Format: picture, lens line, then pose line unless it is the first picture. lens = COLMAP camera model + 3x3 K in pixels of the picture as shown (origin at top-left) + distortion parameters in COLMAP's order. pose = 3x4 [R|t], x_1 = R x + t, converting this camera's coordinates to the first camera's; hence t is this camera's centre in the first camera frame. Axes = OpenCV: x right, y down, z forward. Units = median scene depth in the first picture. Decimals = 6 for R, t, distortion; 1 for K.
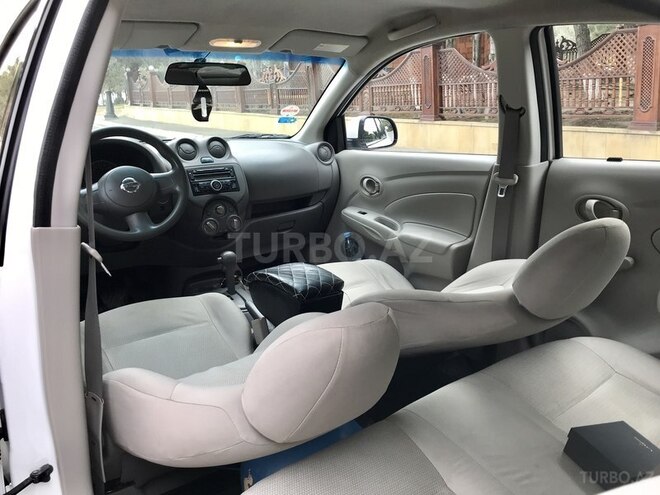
lens RADIAL K [[524.9, 0, 330.4], [0, 524.9, 244.8], [0, 0, 1]] dist [0.002697, 0.000358]
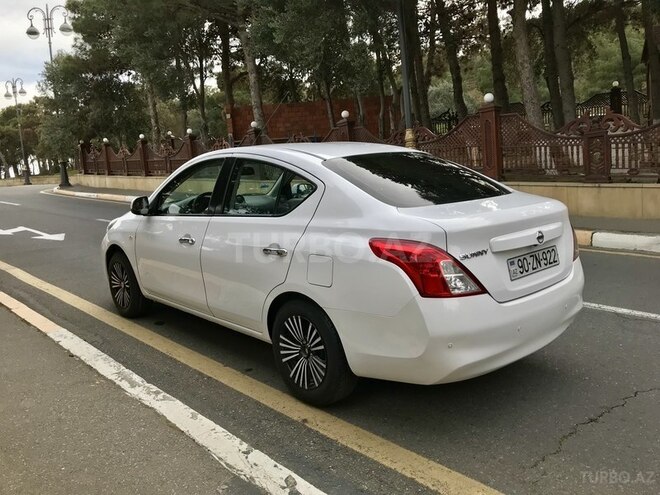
lens RADIAL K [[524.9, 0, 330.4], [0, 524.9, 244.8], [0, 0, 1]] dist [0.002697, 0.000358]
pose [[0.992563, -0.055109, 0.108543, -0.013988], [0.066278, 0.992560, -0.102135, 0.058703], [-0.102107, 0.108569, 0.988831, -0.278393]]
